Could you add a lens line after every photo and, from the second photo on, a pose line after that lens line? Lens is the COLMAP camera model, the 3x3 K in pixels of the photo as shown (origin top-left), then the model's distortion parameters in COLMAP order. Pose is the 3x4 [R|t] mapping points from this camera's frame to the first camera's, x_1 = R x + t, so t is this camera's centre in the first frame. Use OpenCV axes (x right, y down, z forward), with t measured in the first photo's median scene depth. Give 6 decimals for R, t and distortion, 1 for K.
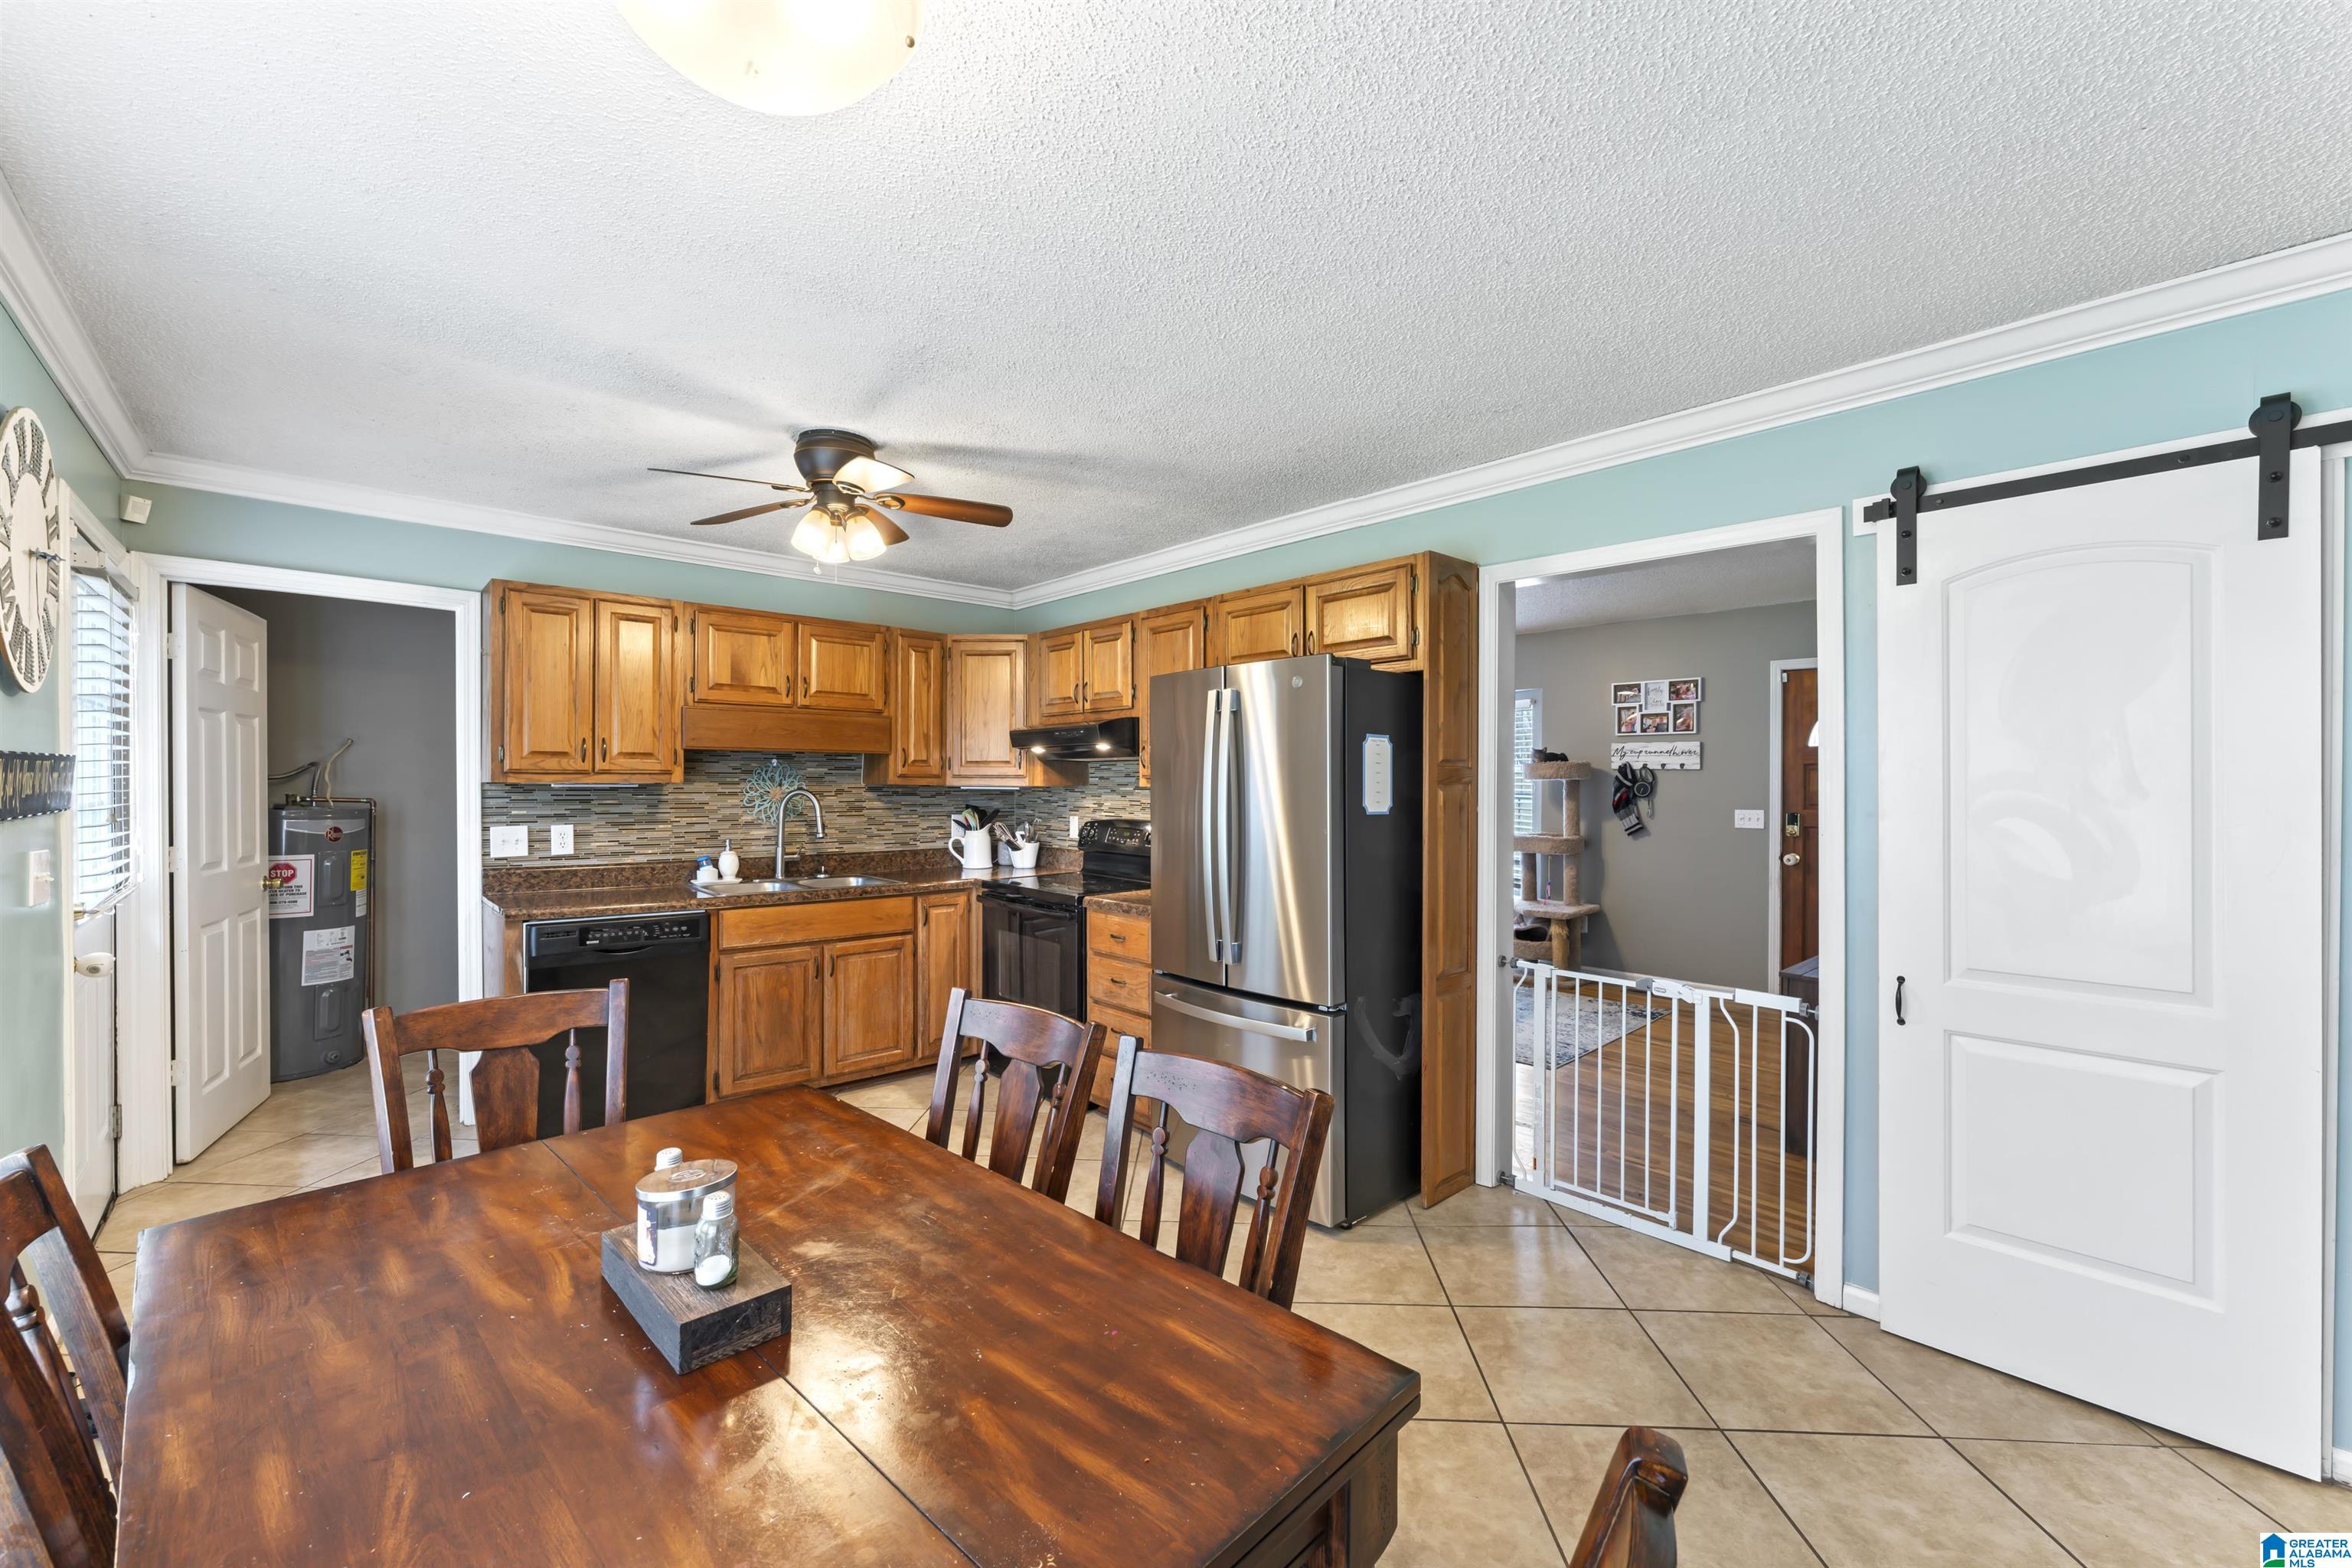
lens RADIAL K [[937.2, 0, 1176.0], [0, 937.2, 784.0], [0, 0, 1]] dist [-0.005787, 0.000081]
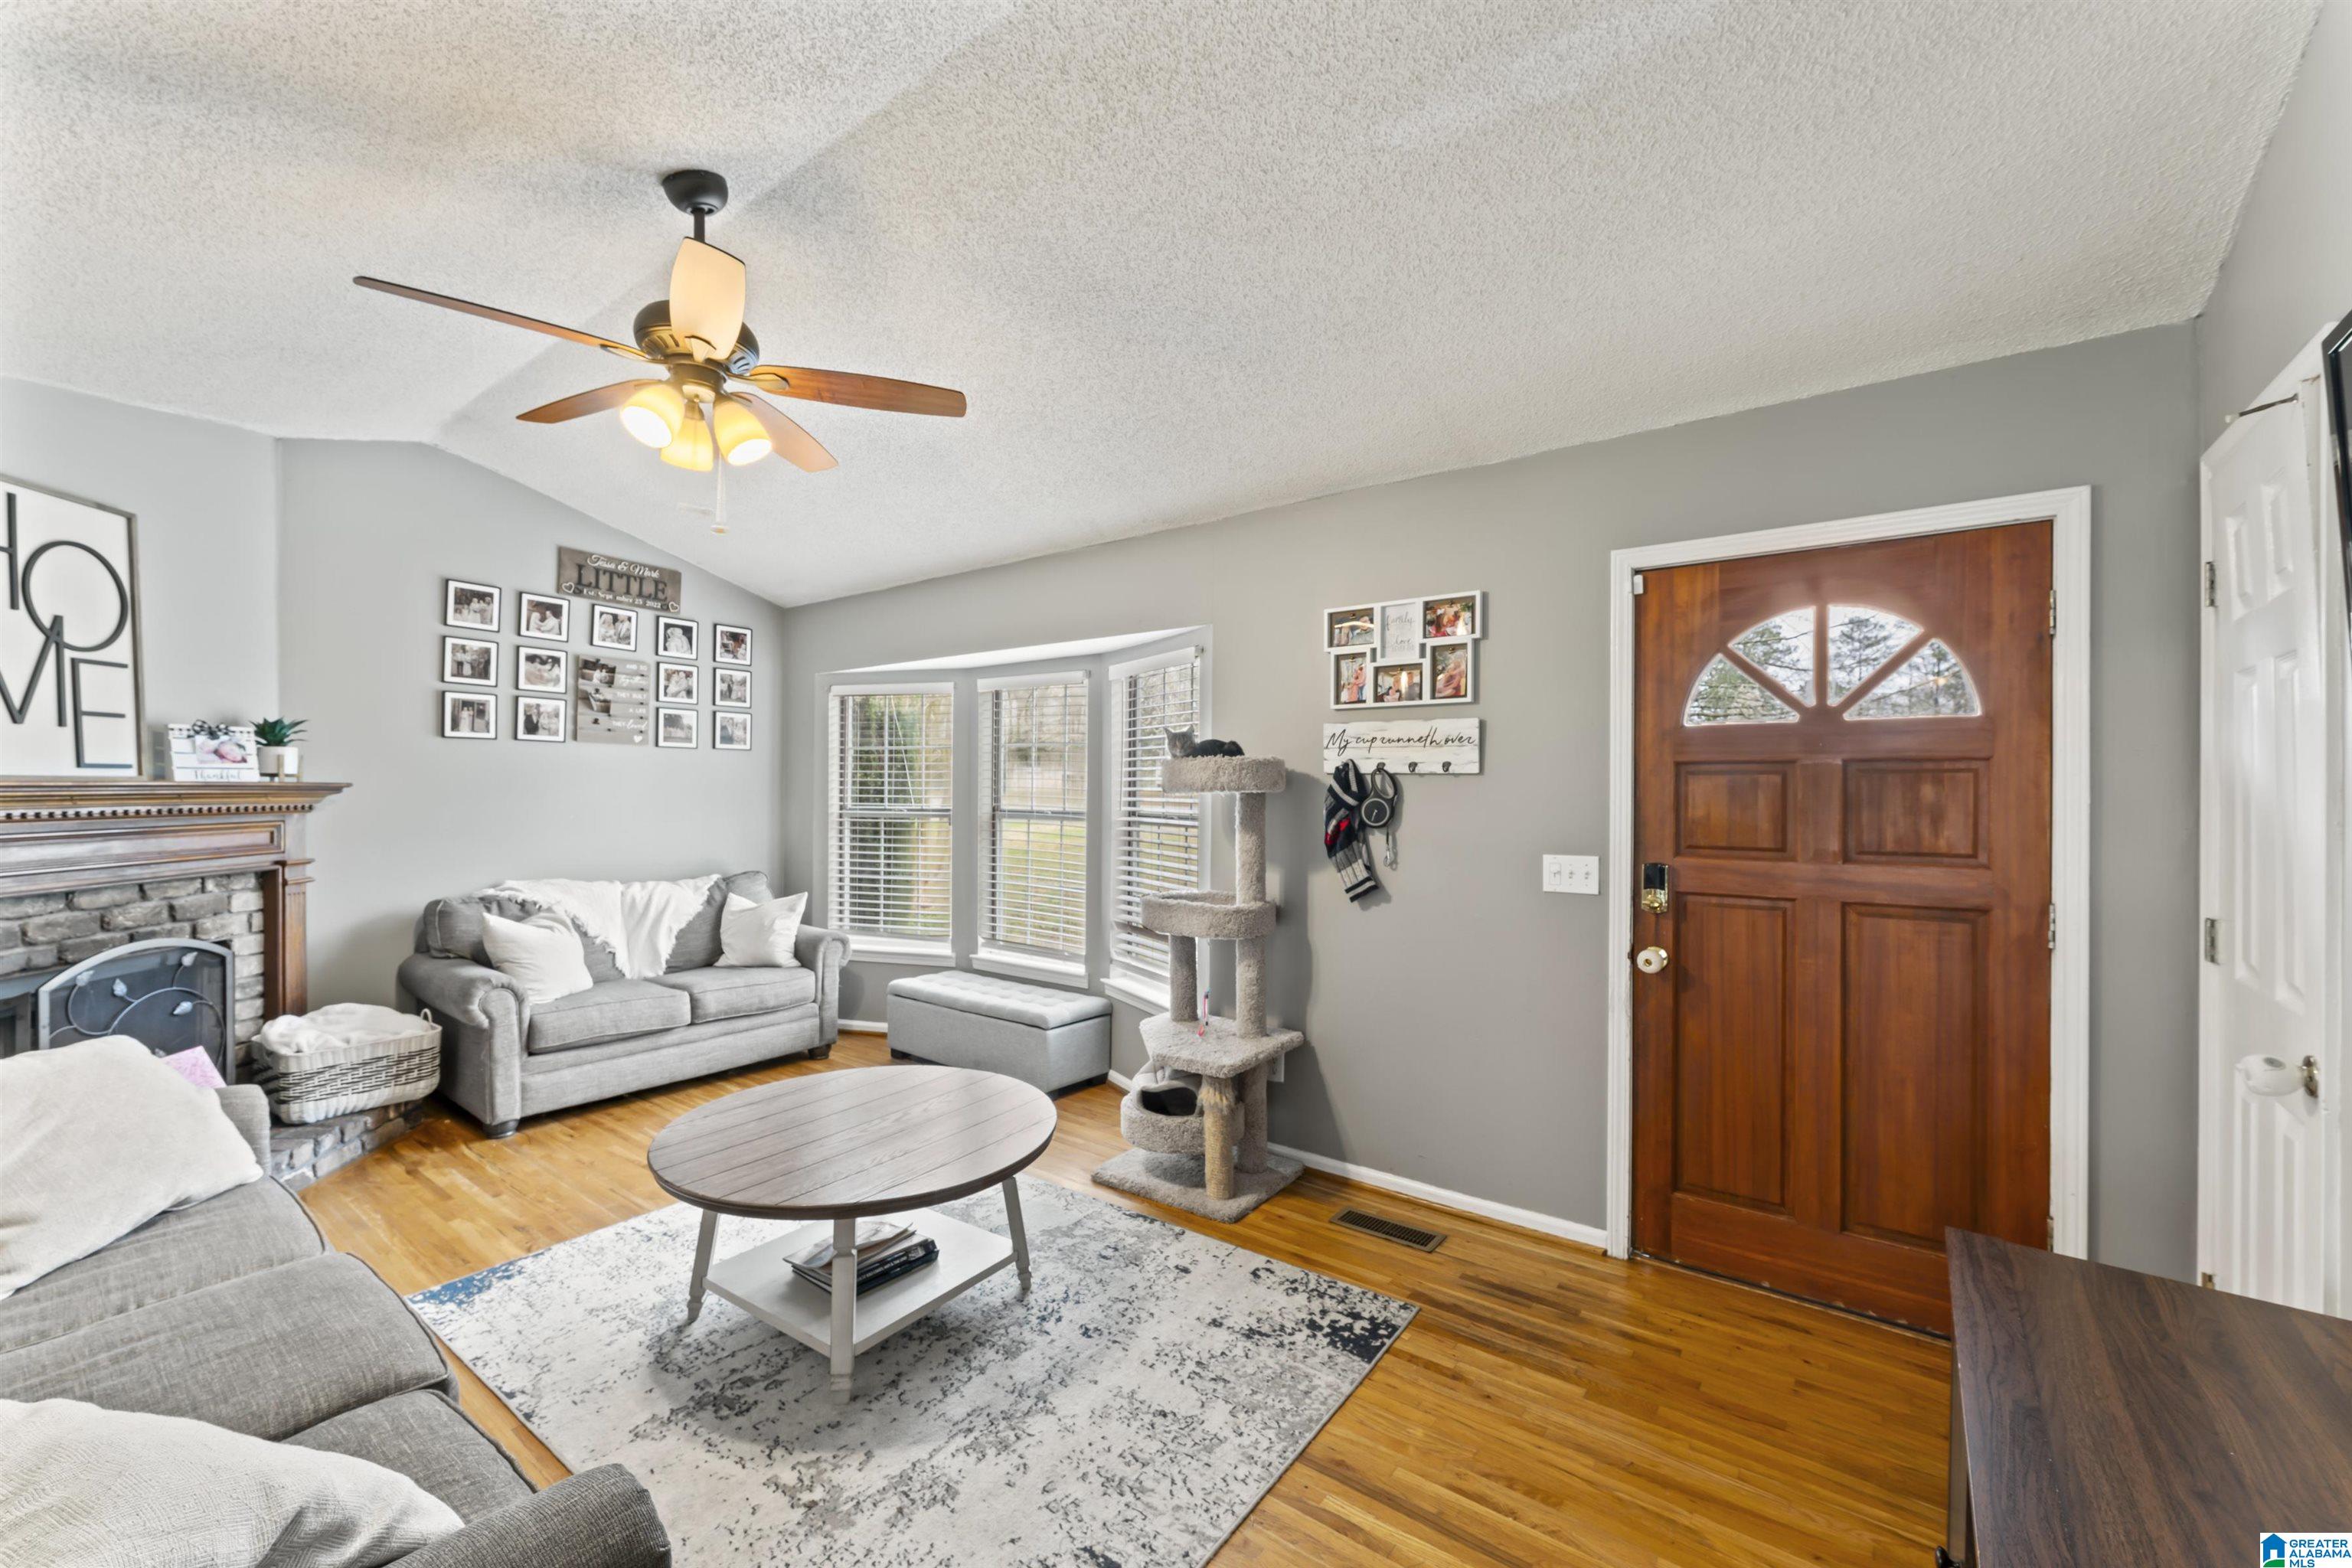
lens RADIAL K [[937.2, 0, 1176.0], [0, 937.2, 784.0], [0, 0, 1]] dist [-0.005787, 0.000081]
pose [[0.982489, 0.004763, 0.186259, 0.435270], [-0.003004, 0.999948, -0.009726, -0.006520], [-0.186296, 0.008997, 0.982452, 0.760606]]
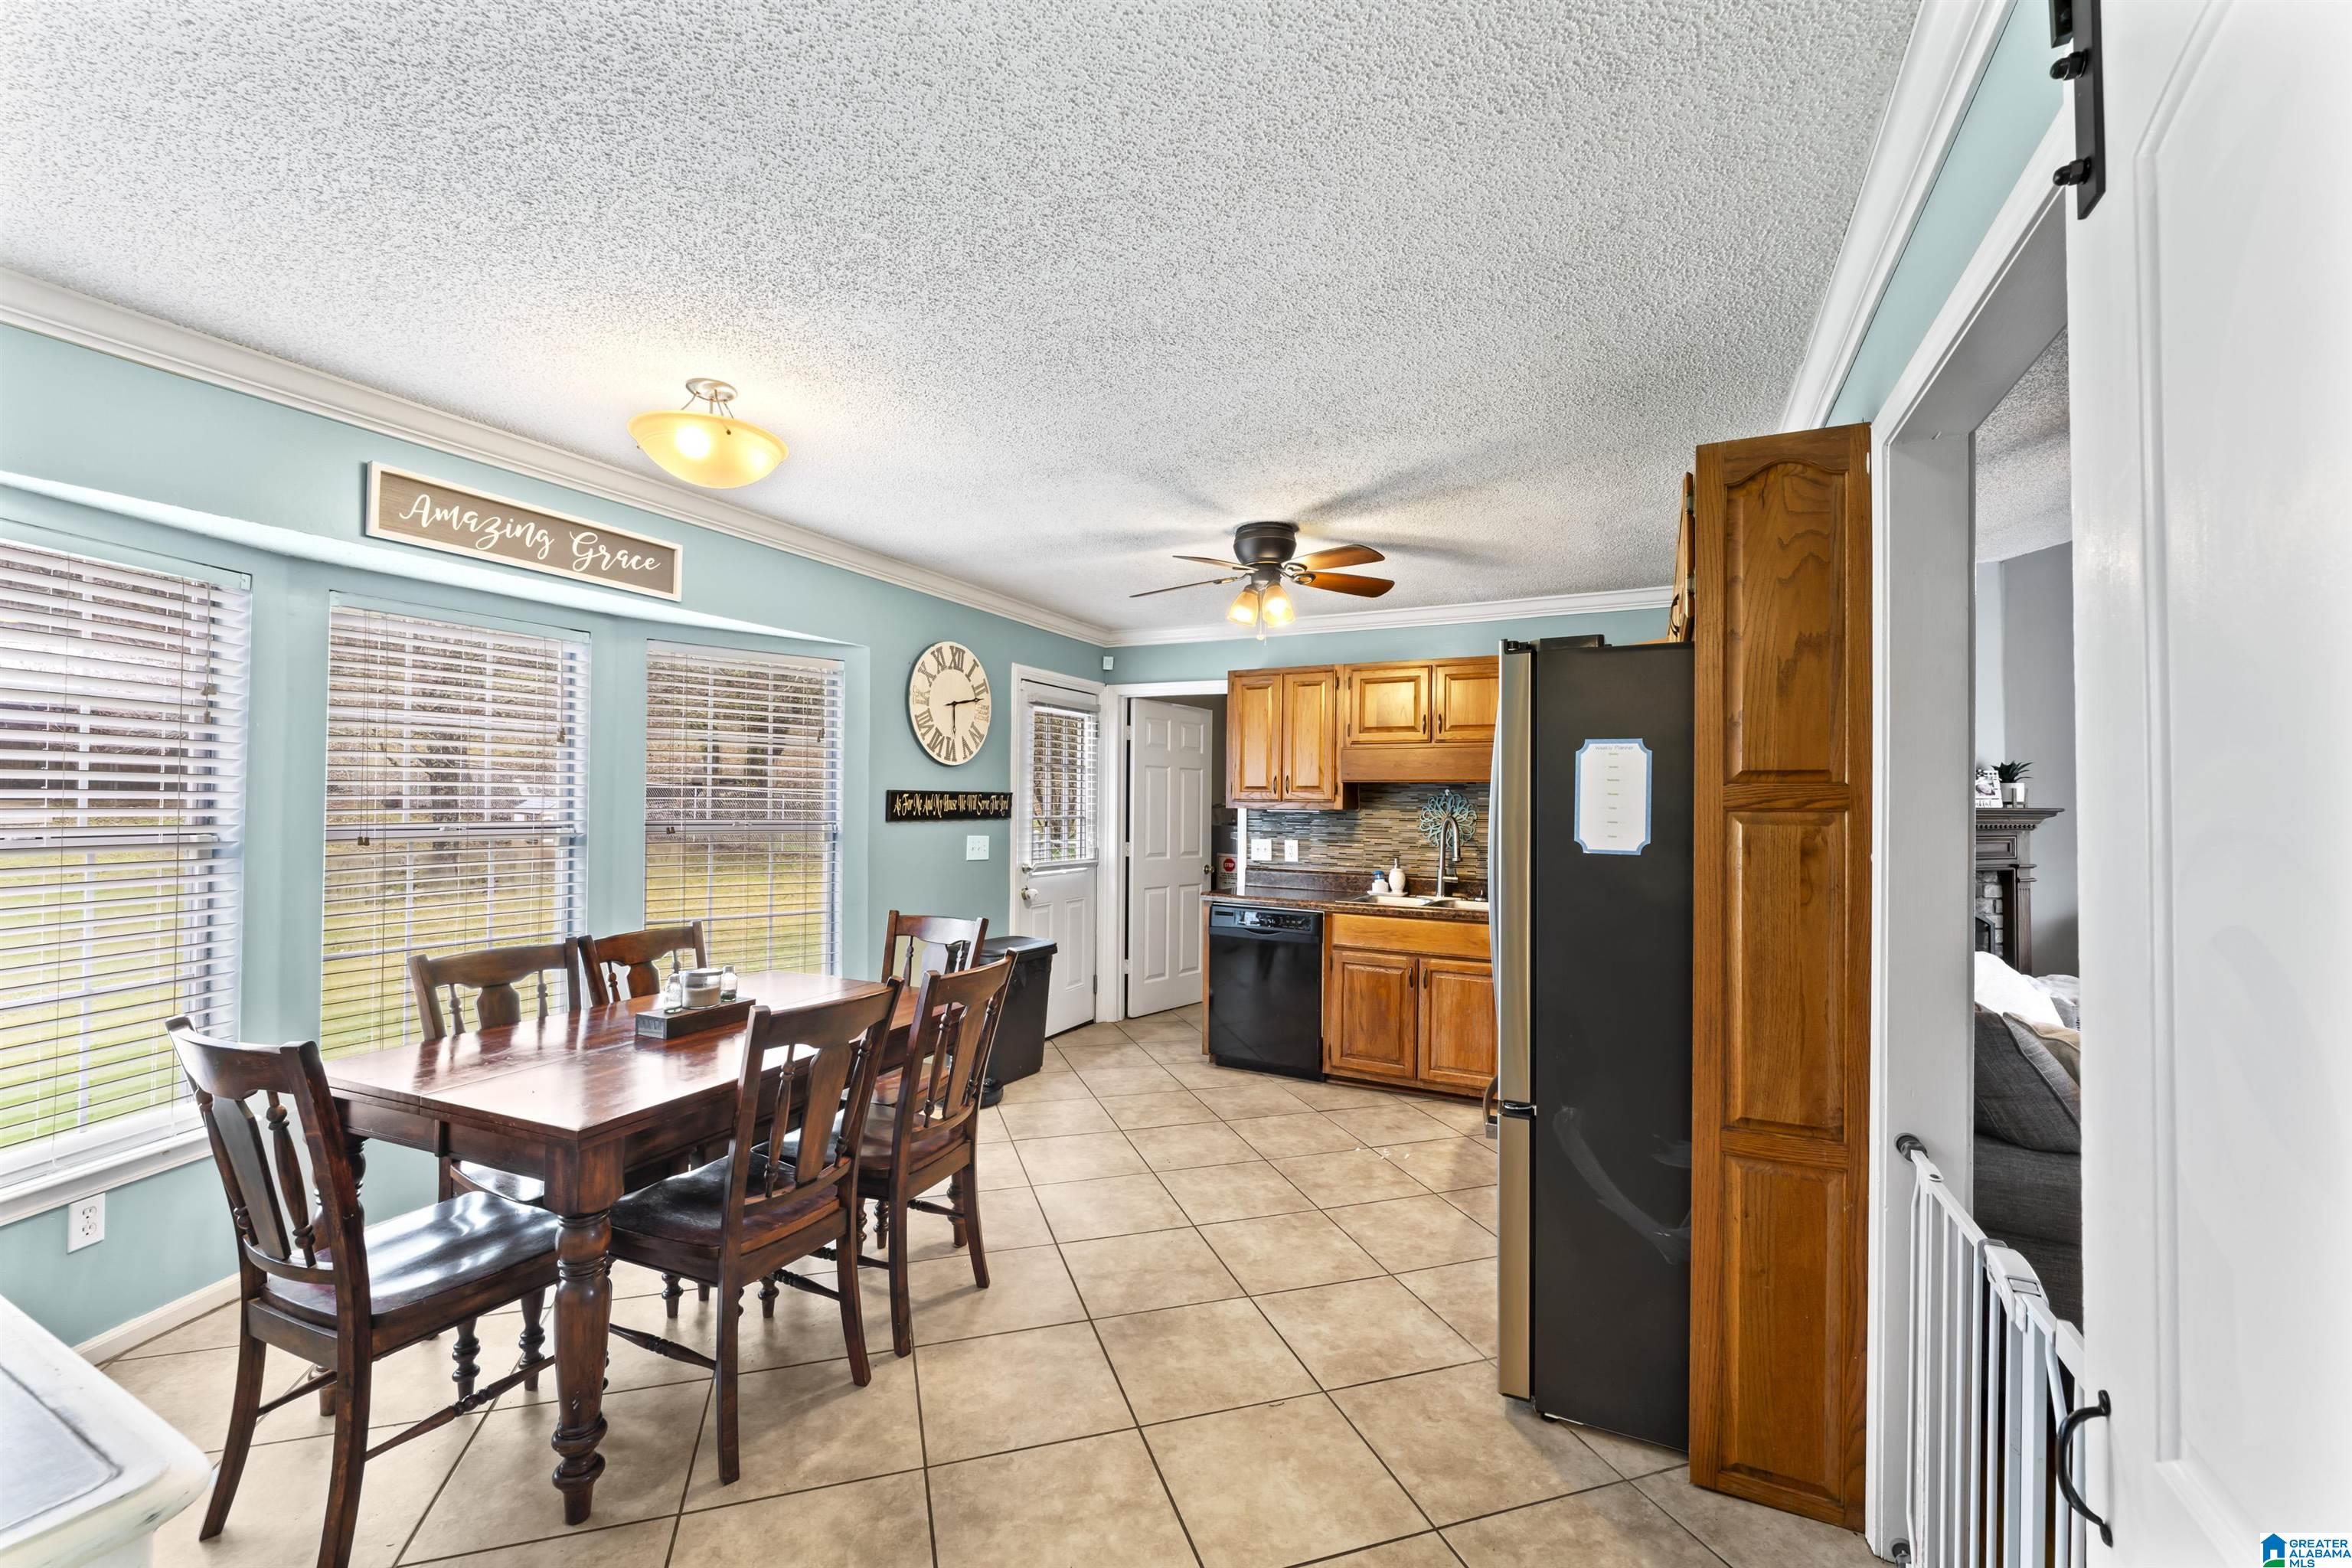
lens RADIAL K [[946.8, 0, 1172.7], [0, 946.8, 800.8], [0, 0, 1]] dist [-0.004507, -0.000108]
pose [[0.359443, -0.005178, -0.933153, 0.527722], [-0.012646, 0.999866, -0.010420, 0.002956], [0.933081, 0.015546, 0.359329, 0.313664]]
